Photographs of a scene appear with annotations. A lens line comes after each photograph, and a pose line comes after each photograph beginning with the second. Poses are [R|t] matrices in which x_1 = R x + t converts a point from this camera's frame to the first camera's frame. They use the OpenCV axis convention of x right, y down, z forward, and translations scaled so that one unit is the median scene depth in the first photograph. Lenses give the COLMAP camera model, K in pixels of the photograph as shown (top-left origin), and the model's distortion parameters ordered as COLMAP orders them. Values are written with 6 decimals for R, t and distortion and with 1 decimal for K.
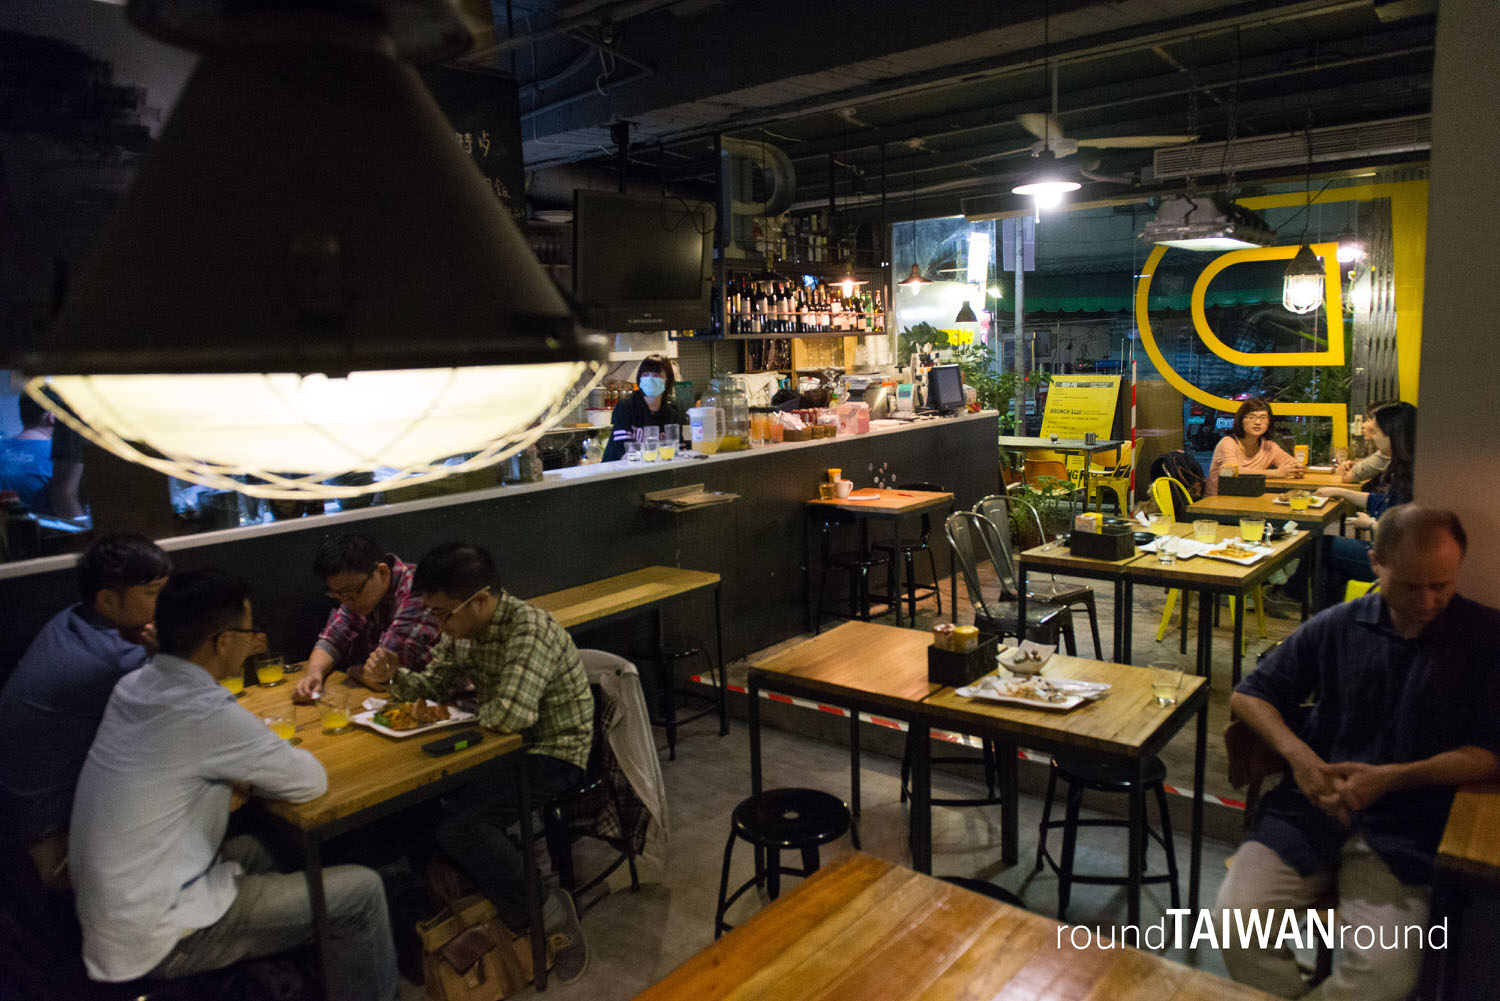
lens RADIAL K [[1010.9, 0, 750.0], [0, 1010.9, 500.5], [0, 0, 1]] dist [-0.020065, -0.006556]
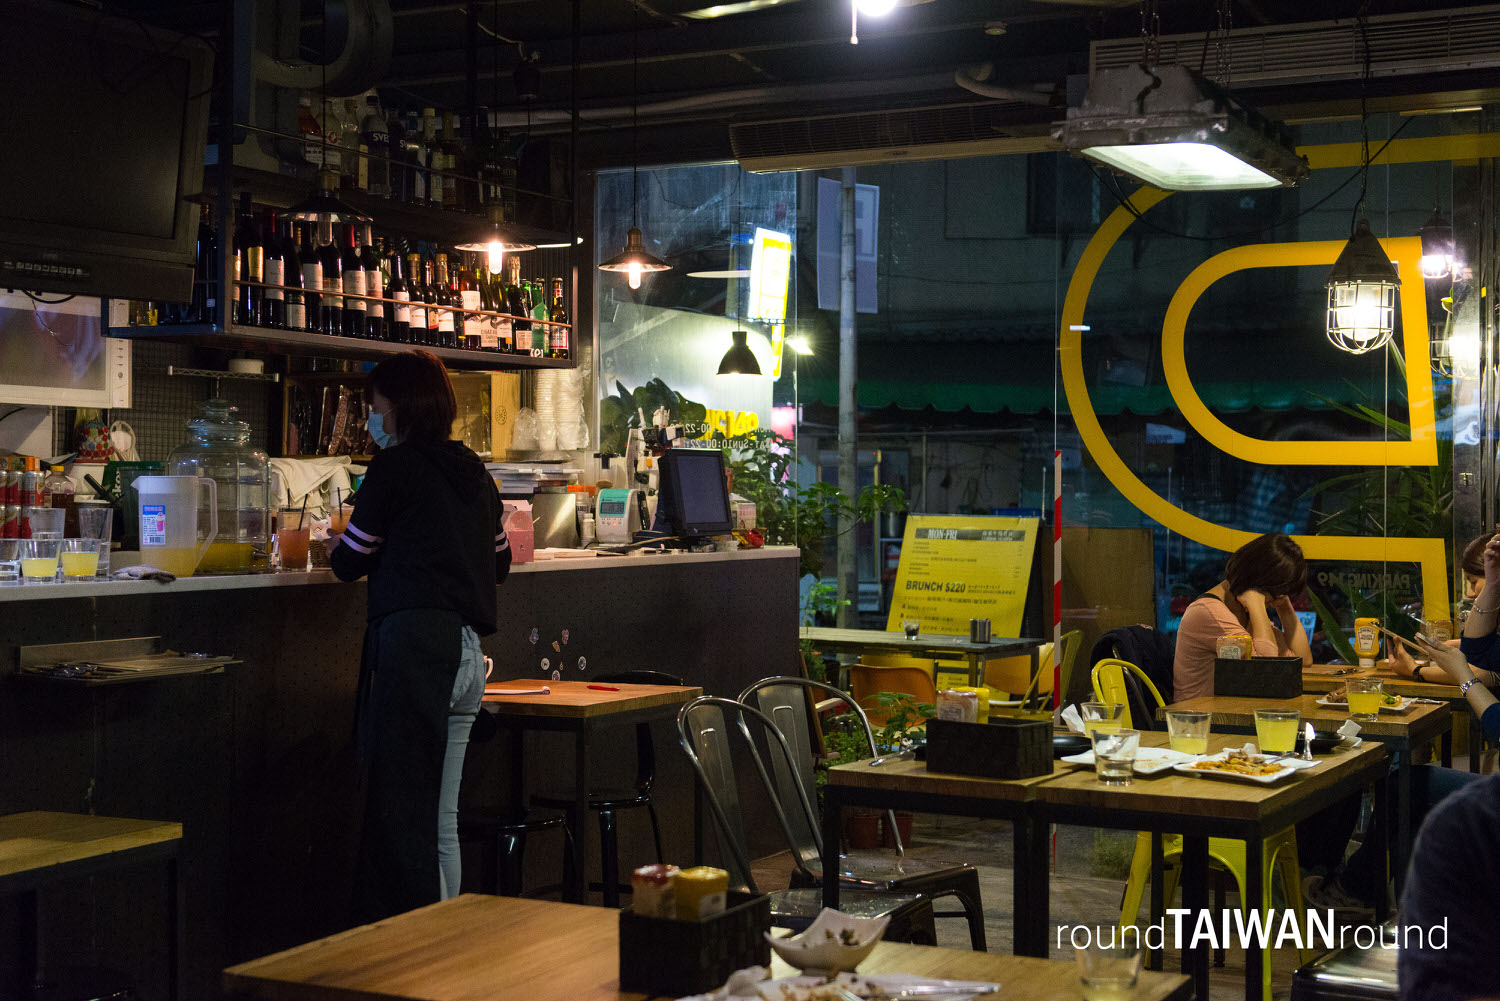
lens RADIAL K [[2067.5, 0, 750.0], [0, 2067.5, 500.5], [0, 0, 1]] dist [0.036963, 0.009808]
pose [[0.977798, 0.041743, 0.205348, 0.016493], [-0.011024, 0.988847, -0.148524, 0.050482], [-0.209258, 0.142963, 0.967354, 0.024134]]
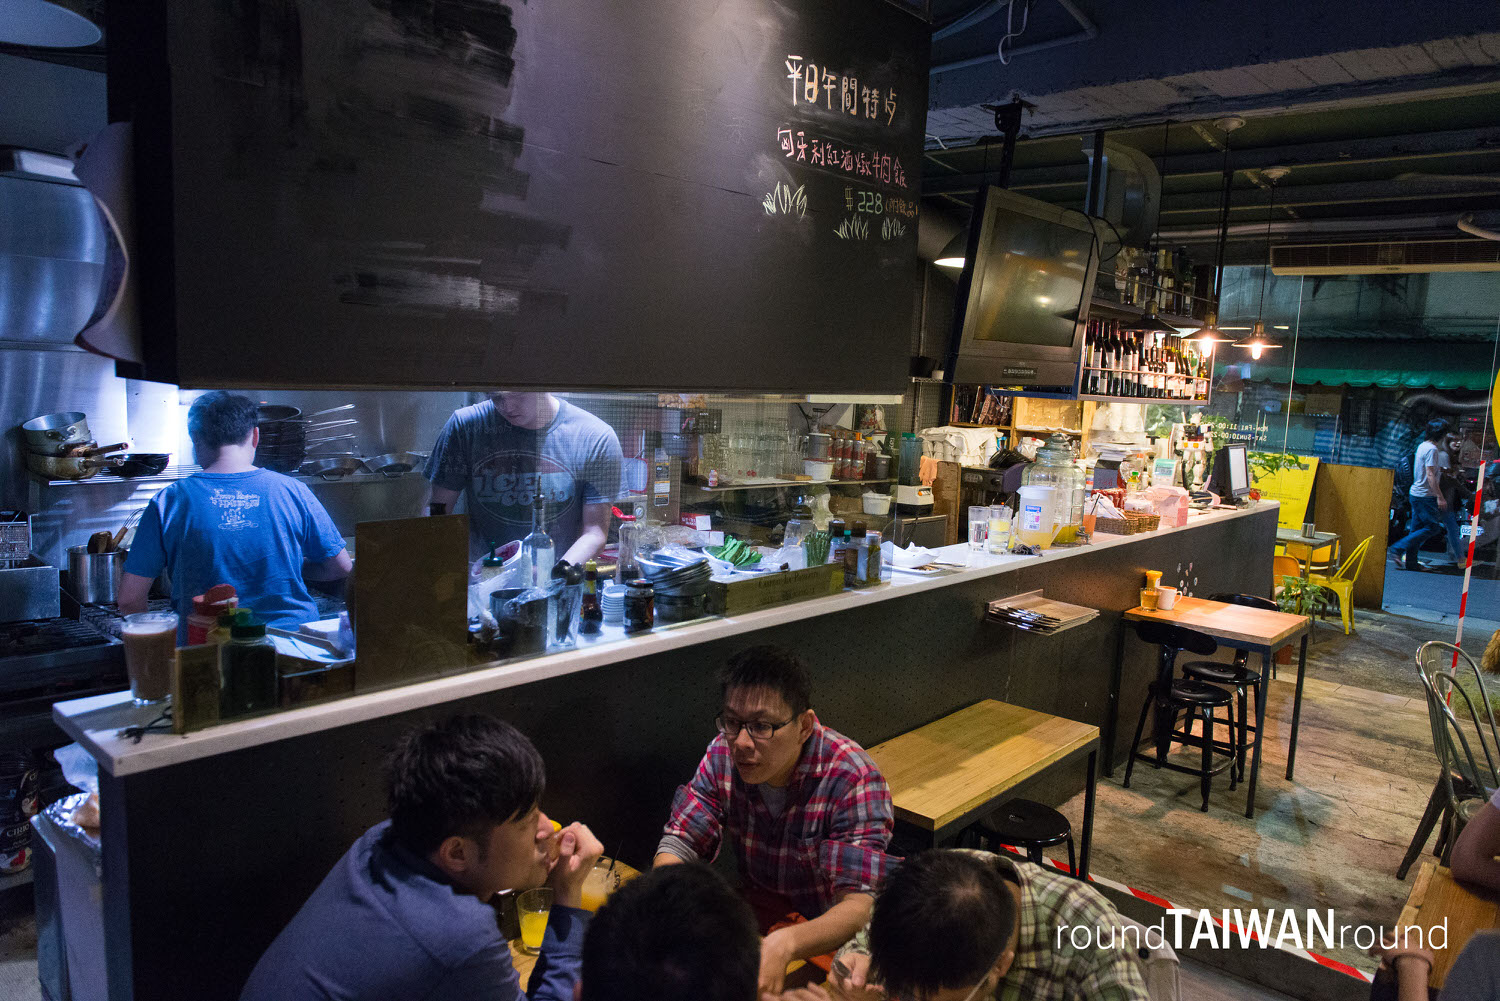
lens RADIAL K [[1010.9, 0, 750.0], [0, 1010.9, 500.5], [0, 0, 1]] dist [-0.020065, -0.006556]
pose [[0.995484, 0.090954, -0.027174, -0.212728], [-0.091628, 0.995488, -0.024666, -0.037585], [0.024807, 0.027045, 0.999326, 0.204996]]
